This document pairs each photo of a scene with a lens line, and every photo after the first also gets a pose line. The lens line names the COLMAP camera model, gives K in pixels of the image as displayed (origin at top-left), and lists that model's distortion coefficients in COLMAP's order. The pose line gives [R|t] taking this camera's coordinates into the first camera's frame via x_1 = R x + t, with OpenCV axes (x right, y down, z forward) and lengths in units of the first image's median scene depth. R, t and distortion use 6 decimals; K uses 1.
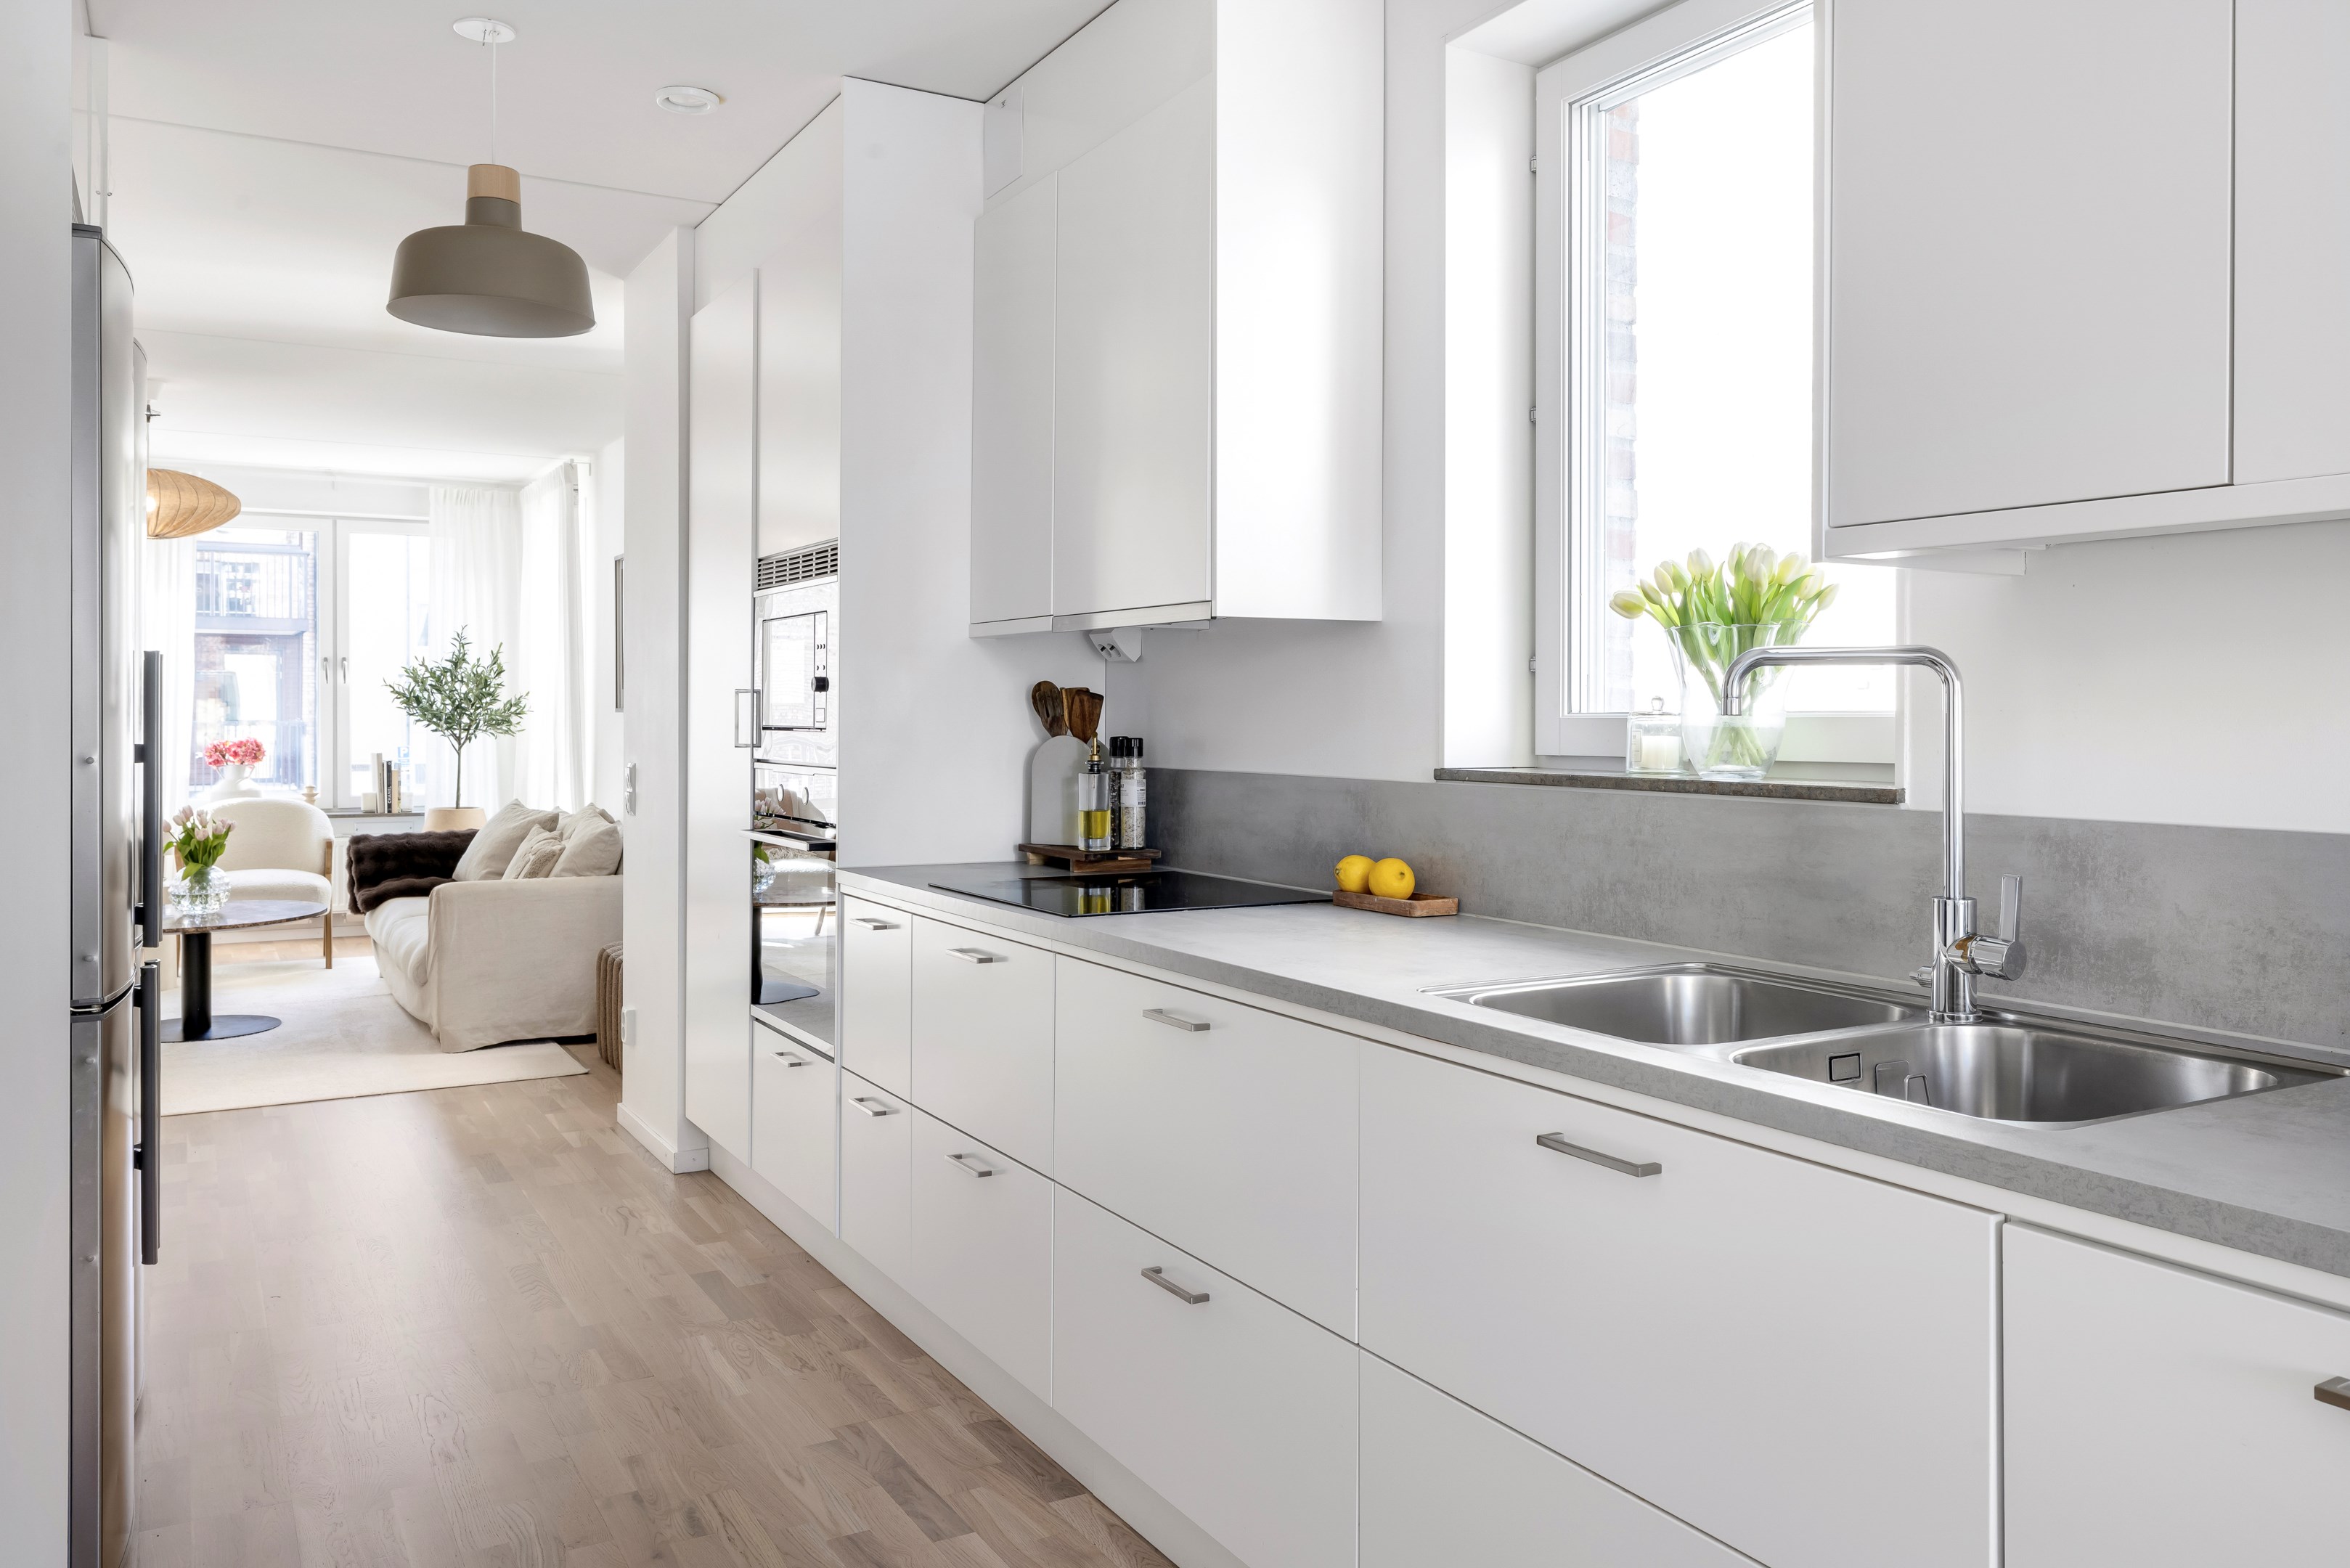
lens RADIAL K [[1911.0, 0, 1221.4], [0, 1911.0, 707.2], [0, 0, 1]] dist [0.001365, 0.004644]
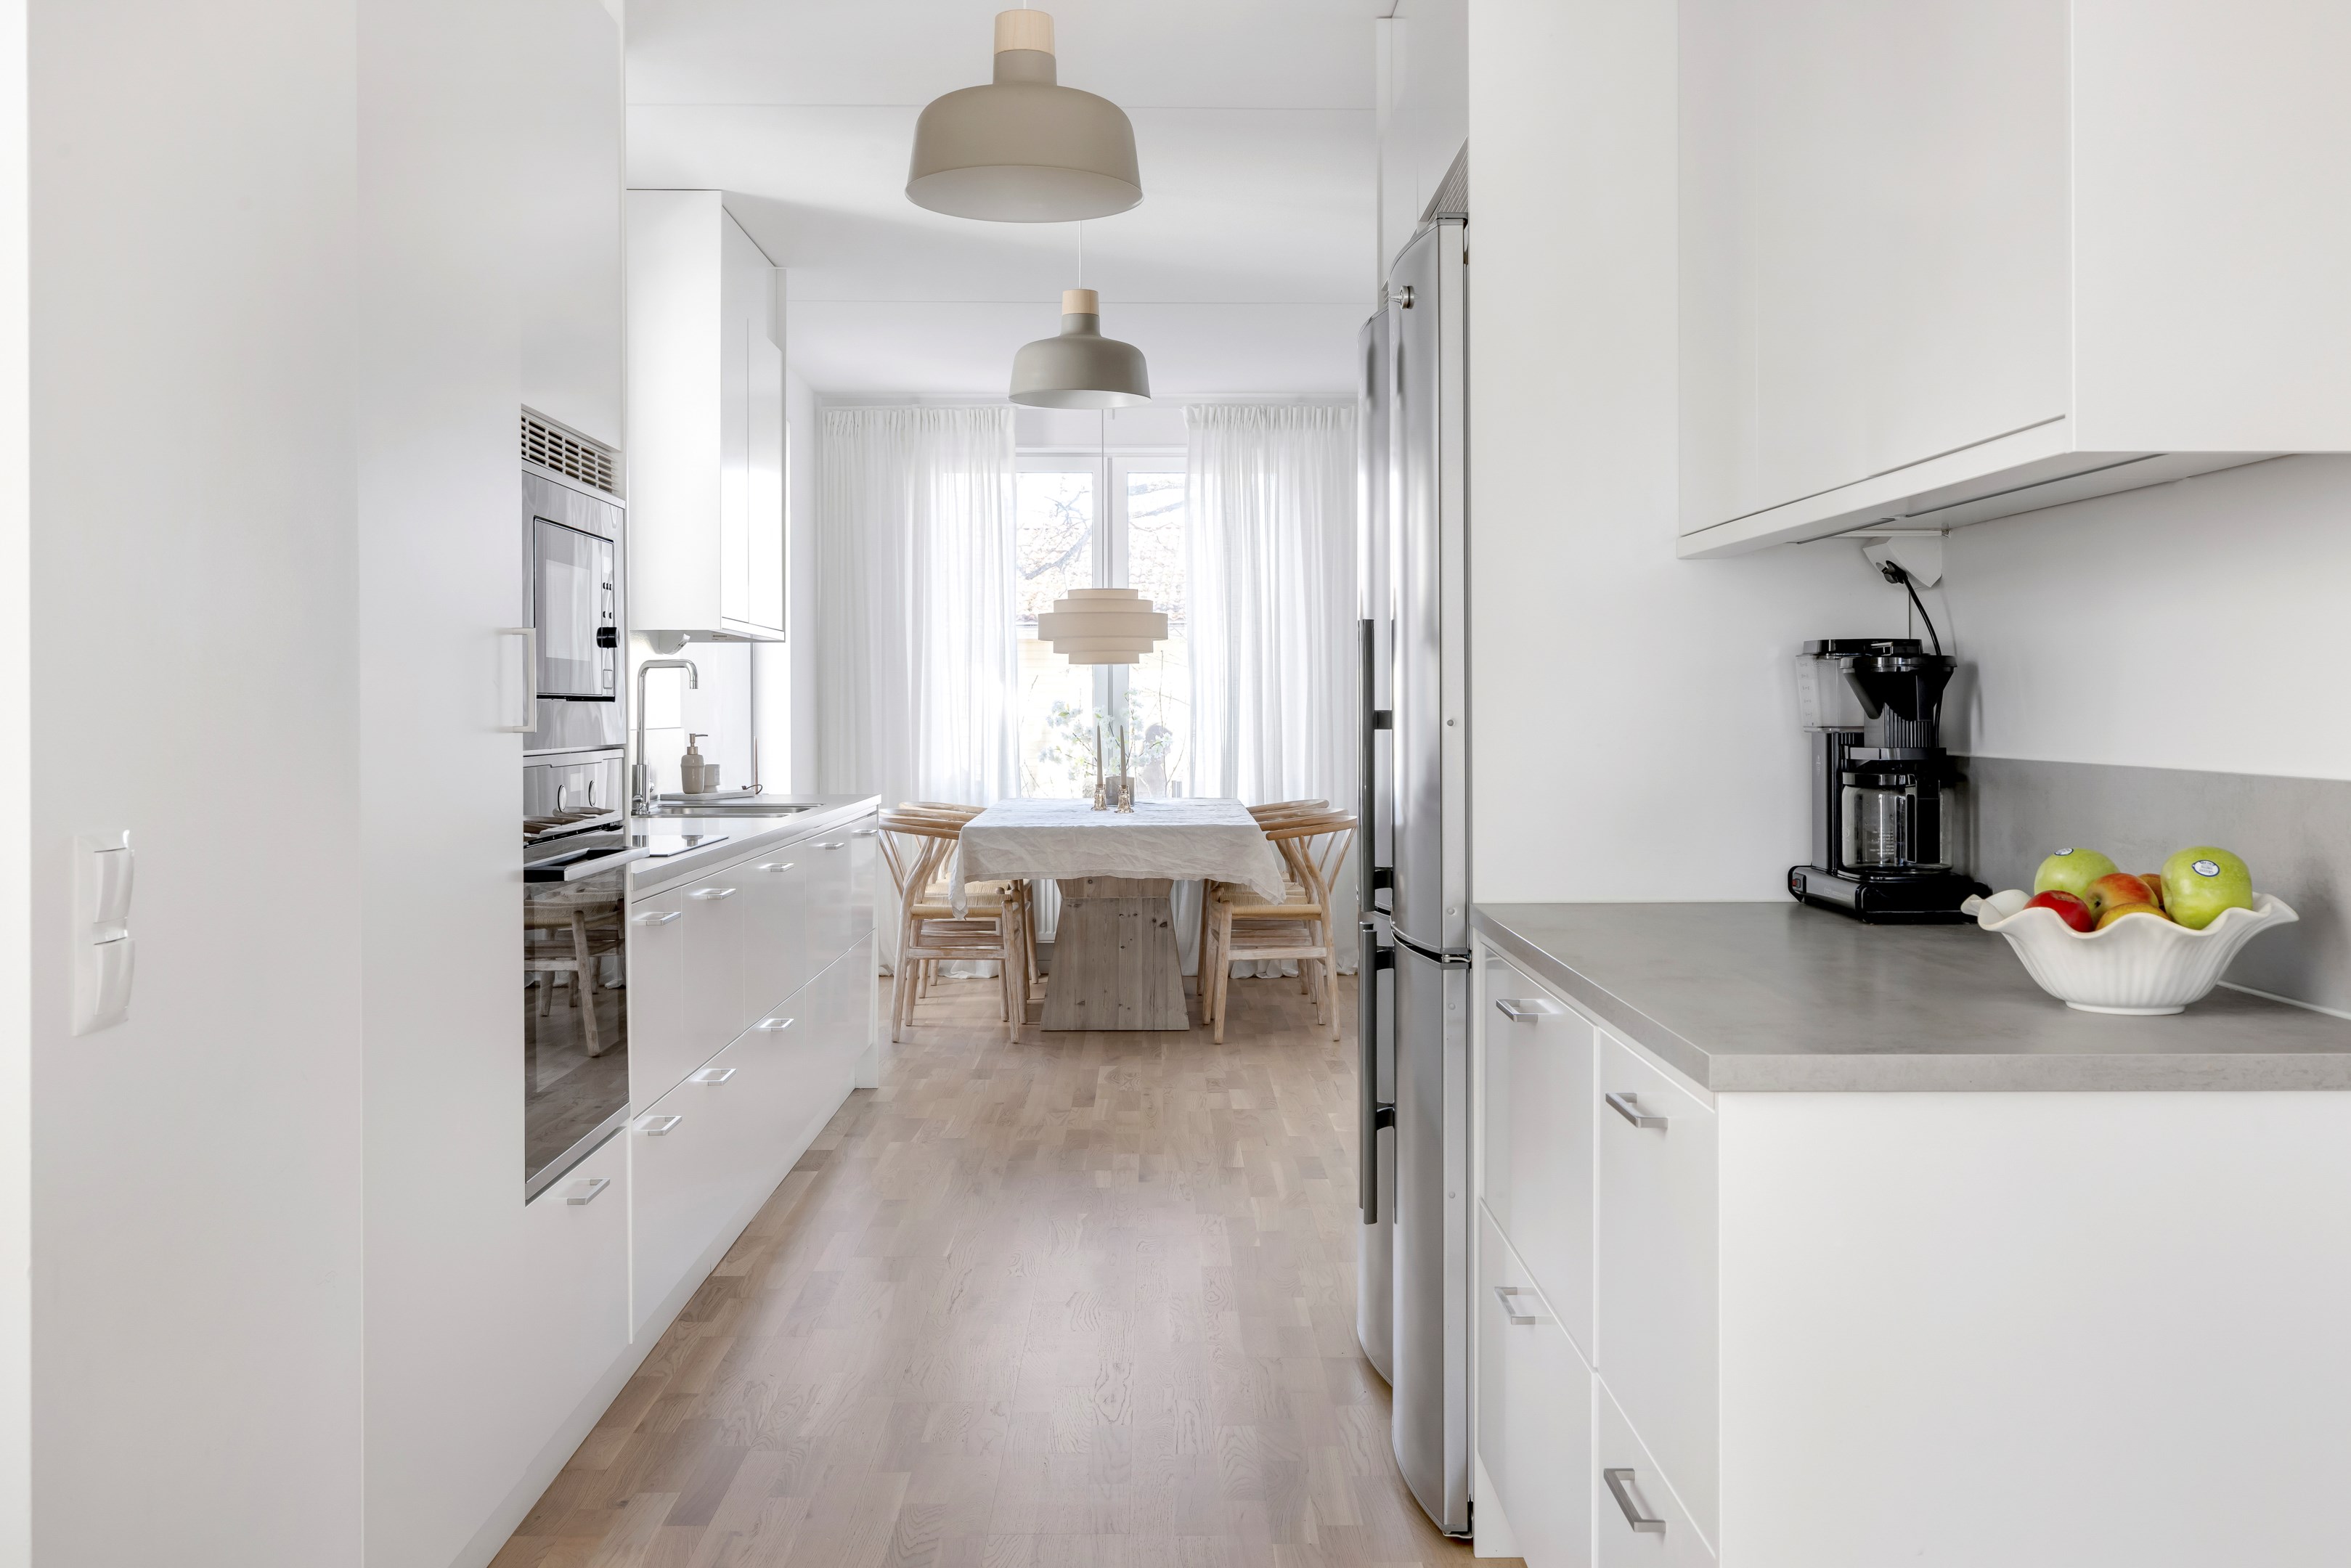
lens RADIAL K [[2156.2, 0, 1176.8], [0, 2156.2, 713.3], [0, 0, 1]] dist [0.007379, -0.000511]
pose [[-0.881904, 0.000657, 0.471428, -0.994342], [0.001157, 0.999999, 0.000770, 0.020439], [-0.471427, 0.001225, -0.881904, 2.033852]]
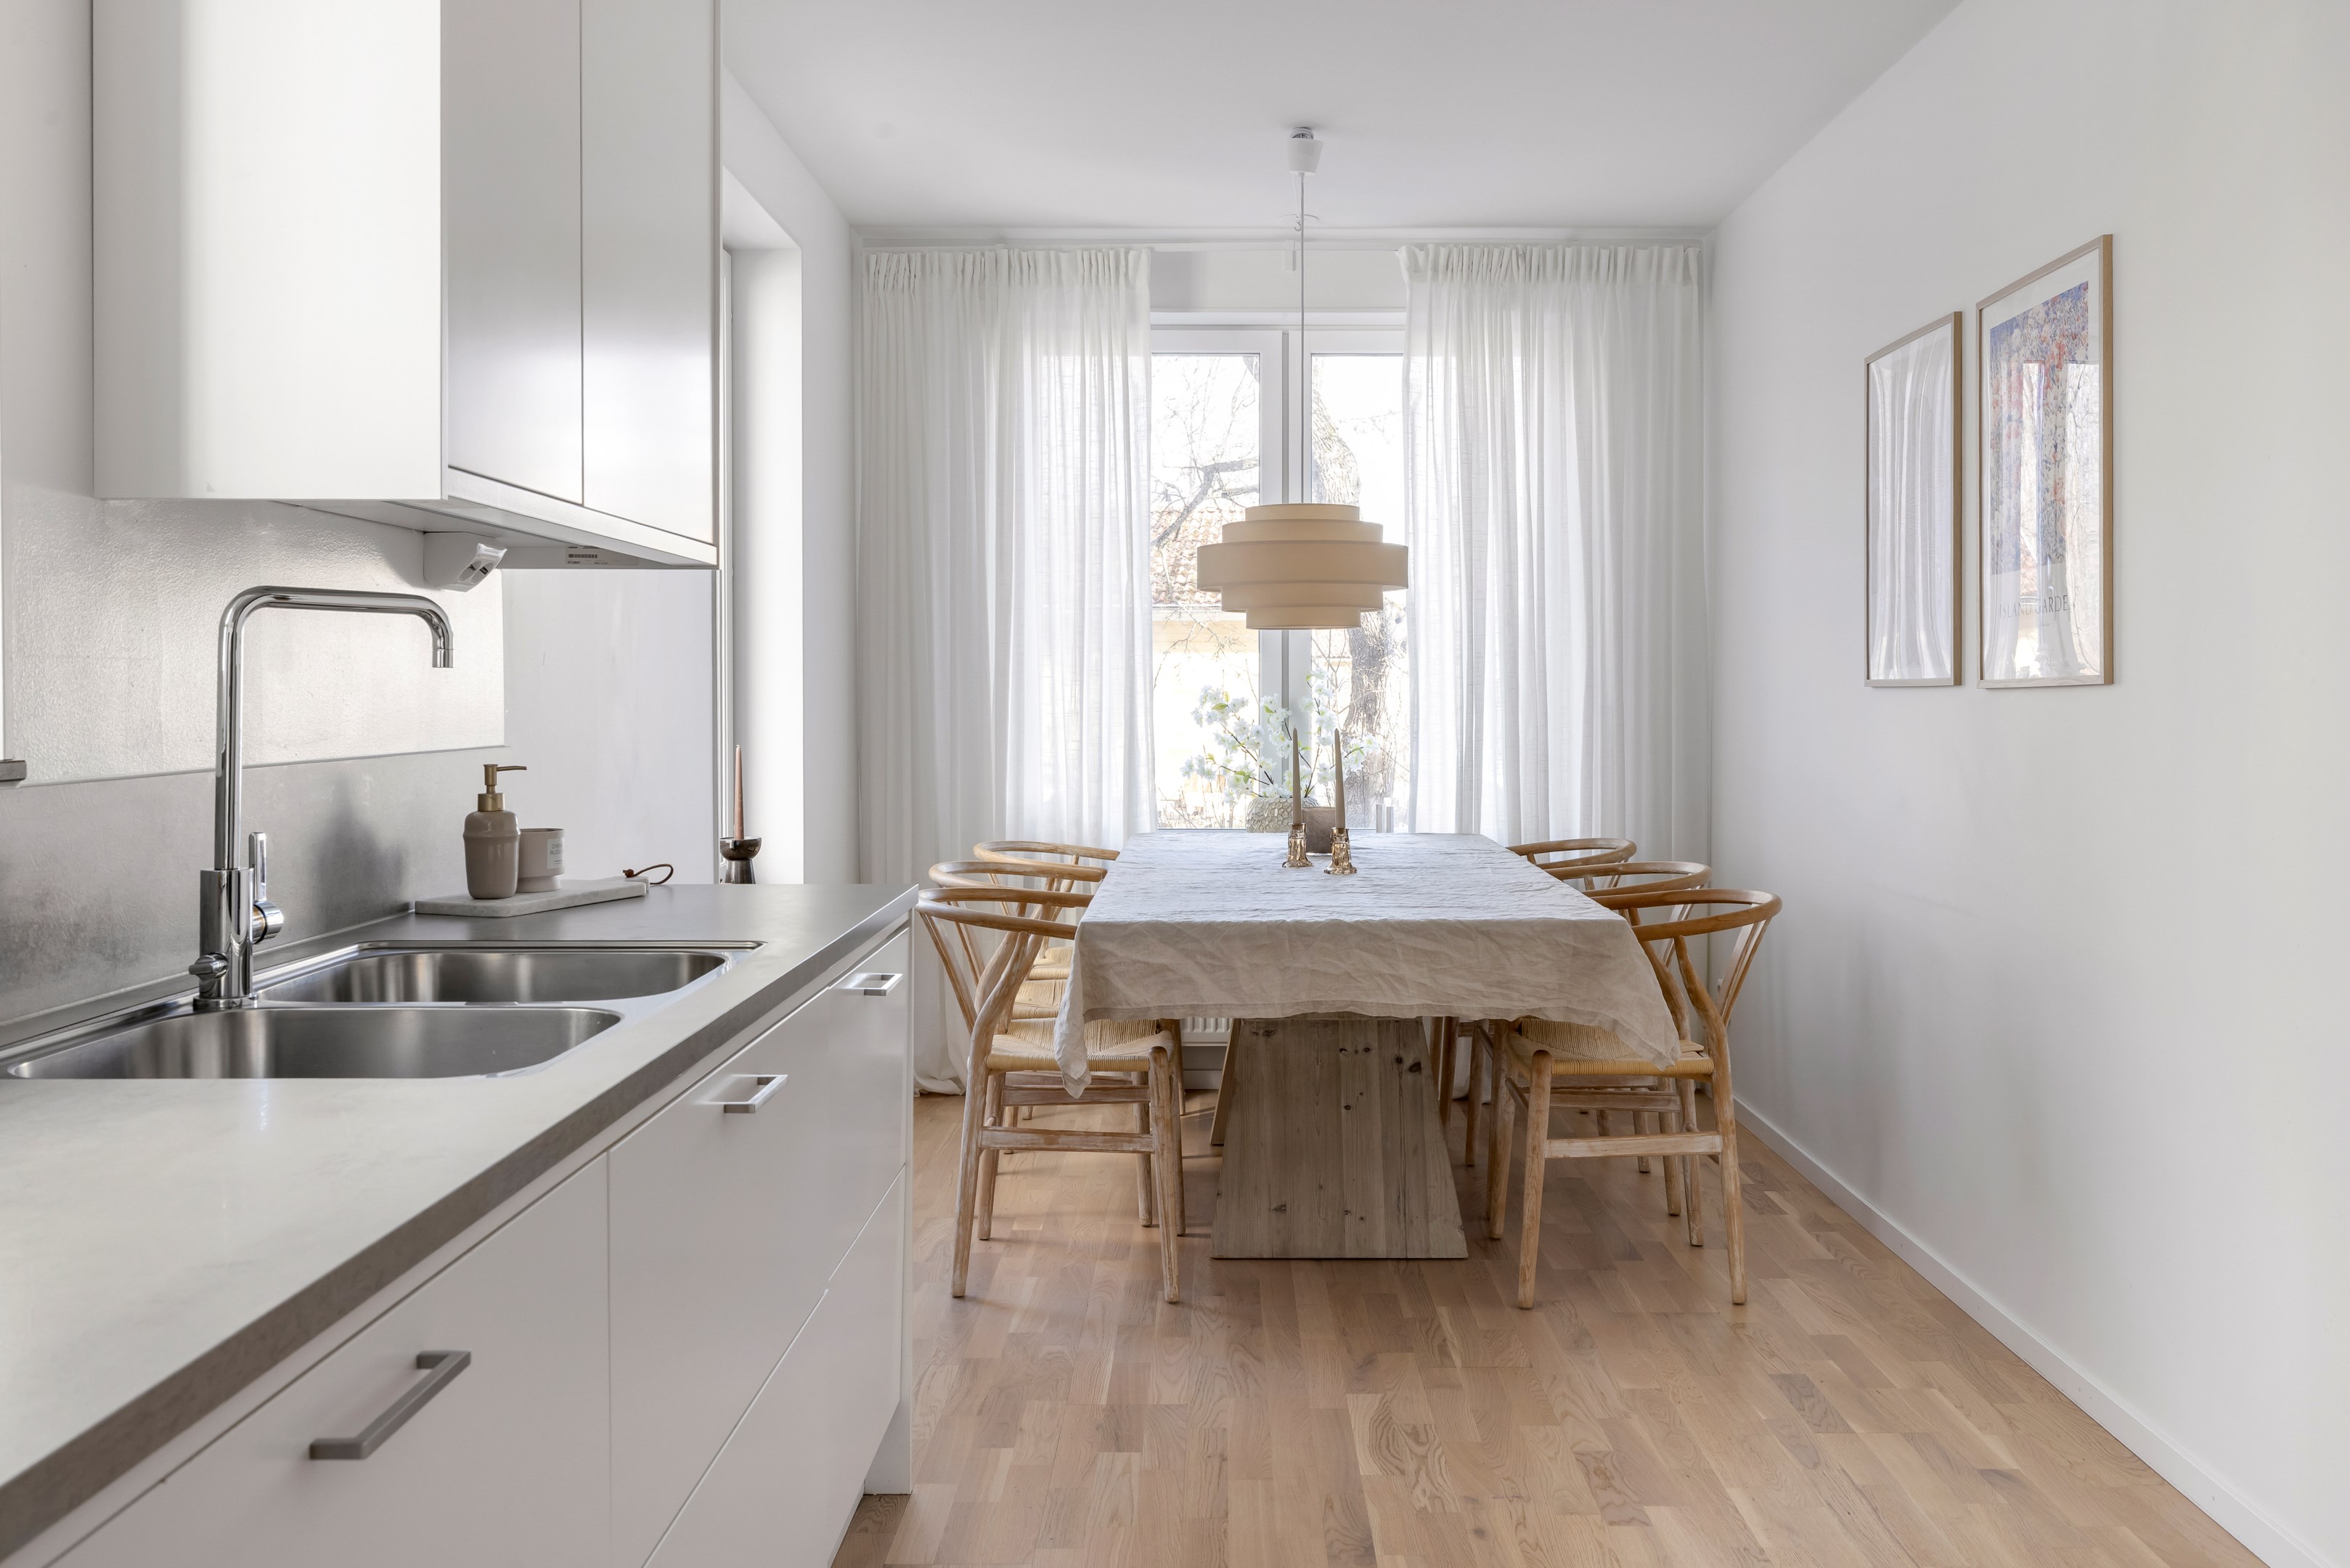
lens RADIAL K [[1911.0, 0, 1221.4], [0, 1911.0, 707.2], [0, 0, 1]] dist [0.001365, 0.004644]
pose [[-0.876676, -0.004231, 0.481063, -0.292922], [-0.000971, 0.999975, 0.007025, 0.011364], [-0.481081, 0.005692, -0.876658, 1.015818]]
